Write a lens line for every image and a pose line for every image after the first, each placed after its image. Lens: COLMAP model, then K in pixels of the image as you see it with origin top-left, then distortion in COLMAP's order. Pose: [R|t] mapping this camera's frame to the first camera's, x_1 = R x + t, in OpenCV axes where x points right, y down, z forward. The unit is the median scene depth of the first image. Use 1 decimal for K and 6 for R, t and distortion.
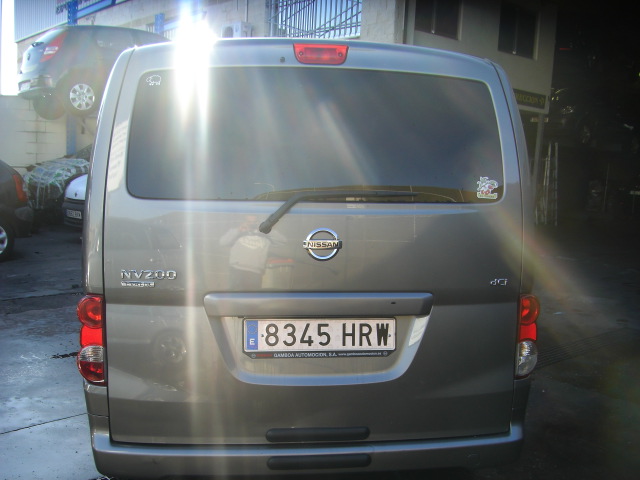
lens RADIAL K [[722.8, 0, 290.5], [0, 722.8, 327.6], [0, 0, 1]] dist [-0.189463, 0.162483]
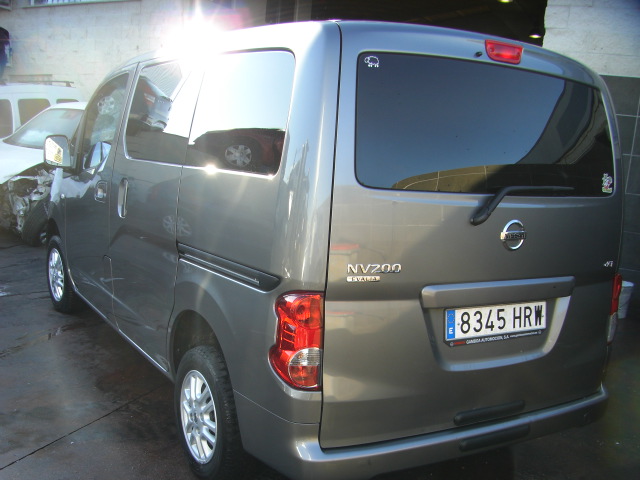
lens RADIAL K [[722.8, 0, 290.5], [0, 722.8, 327.6], [0, 0, 1]] dist [-0.189463, 0.162483]
pose [[0.908568, -0.072338, 0.411427, -0.672139], [0.053224, 0.996912, 0.057745, -0.055149], [-0.414334, -0.030568, 0.909612, 0.171619]]
